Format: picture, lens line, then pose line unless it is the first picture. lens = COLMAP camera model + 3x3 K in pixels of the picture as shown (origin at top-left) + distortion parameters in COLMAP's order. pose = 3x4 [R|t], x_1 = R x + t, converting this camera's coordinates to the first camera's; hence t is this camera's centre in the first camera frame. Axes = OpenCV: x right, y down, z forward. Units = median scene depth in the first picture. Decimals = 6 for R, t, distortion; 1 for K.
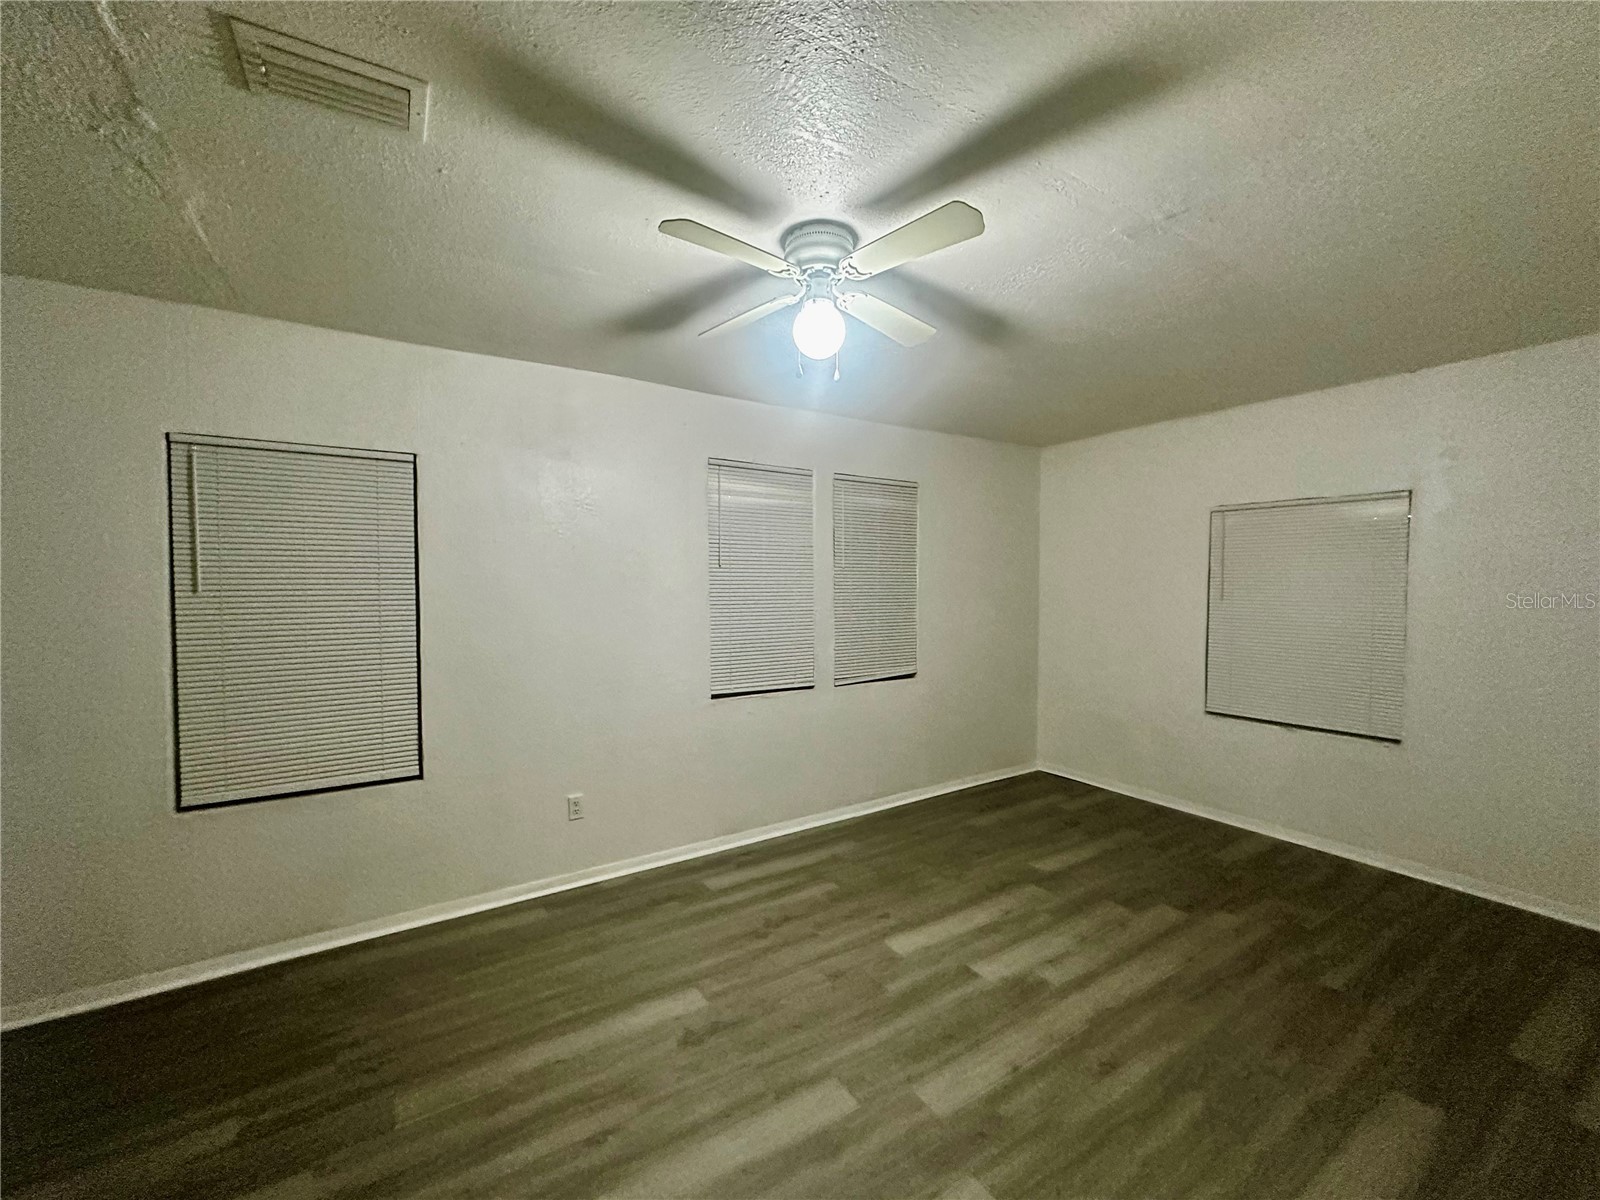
lens RADIAL K [[643.9, 0, 796.9], [0, 643.9, 599.3], [0, 0, 1]] dist [-0.002721, 0.000548]
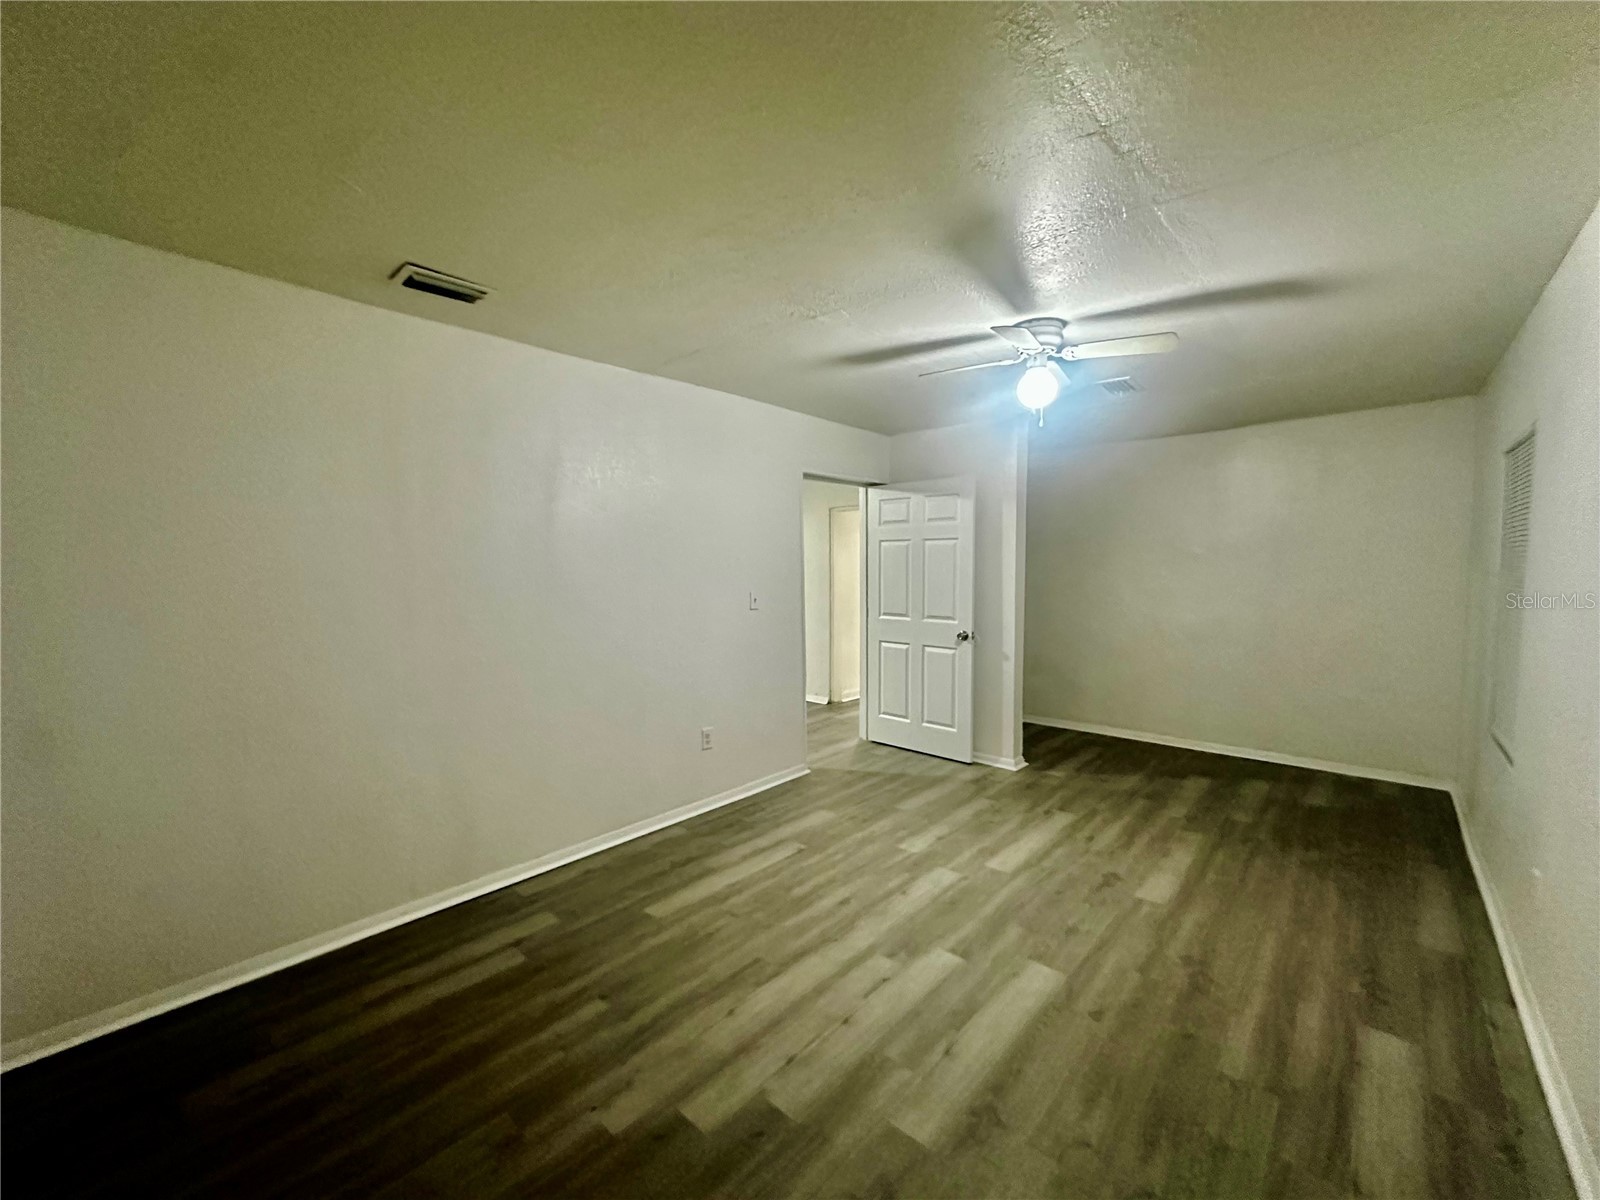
lens RADIAL K [[643.9, 0, 802.7], [0, 643.9, 599.8], [0, 0, 1]] dist [-0.002721, 0.000548]
pose [[-0.962773, 0.020594, -0.269526, 0.766286], [-0.002366, 0.996414, 0.084584, -0.052074], [0.270301, 0.082073, -0.959271, 1.858310]]
